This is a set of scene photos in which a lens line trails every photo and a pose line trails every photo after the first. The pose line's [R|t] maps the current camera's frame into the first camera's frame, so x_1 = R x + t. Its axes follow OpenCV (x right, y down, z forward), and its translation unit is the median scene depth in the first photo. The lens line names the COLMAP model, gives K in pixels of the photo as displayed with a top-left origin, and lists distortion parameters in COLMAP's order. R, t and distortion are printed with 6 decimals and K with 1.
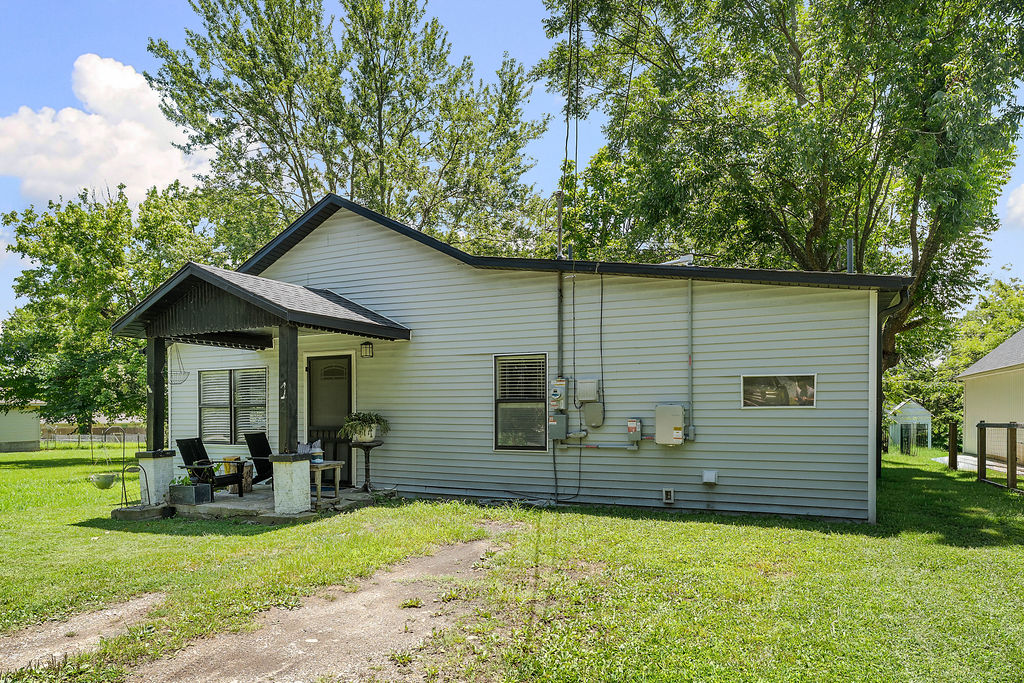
lens RADIAL K [[645.9, 0, 526.0], [0, 645.9, 409.3], [0, 0, 1]] dist [0.000134, 0.005571]
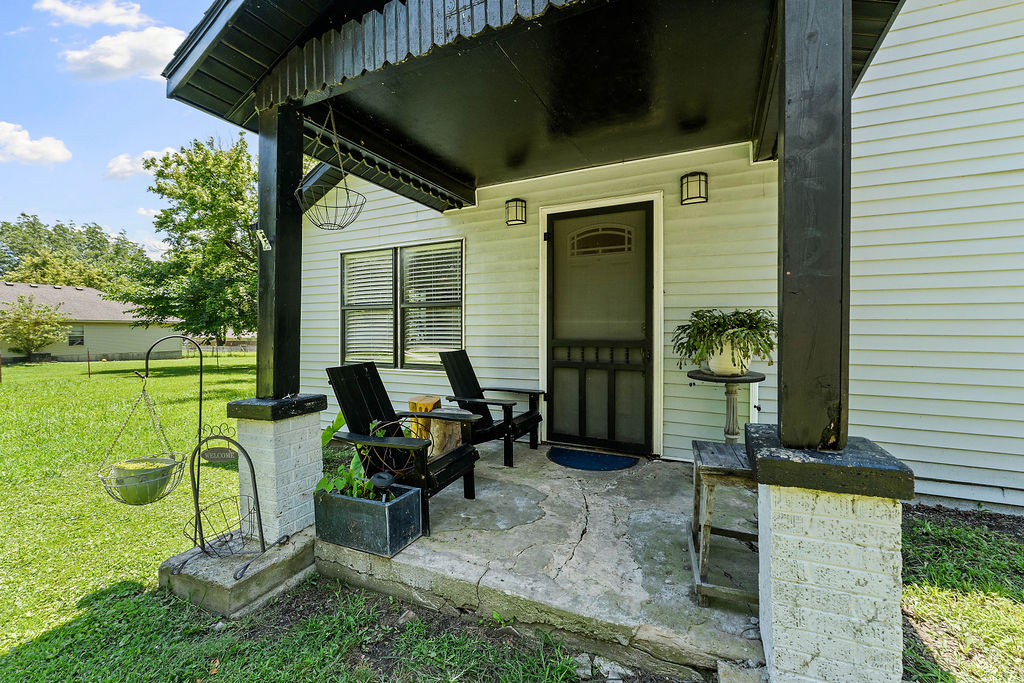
lens RADIAL K [[427.1, 0, 508.8], [0, 427.1, 336.0], [0, 0, 1]] dist [-0.000030, -0.000204]
pose [[0.999910, 0.004941, -0.012448, -0.136555], [-0.004763, 0.999886, 0.014306, 0.006704], [0.012517, -0.014245, 0.999820, 0.235417]]
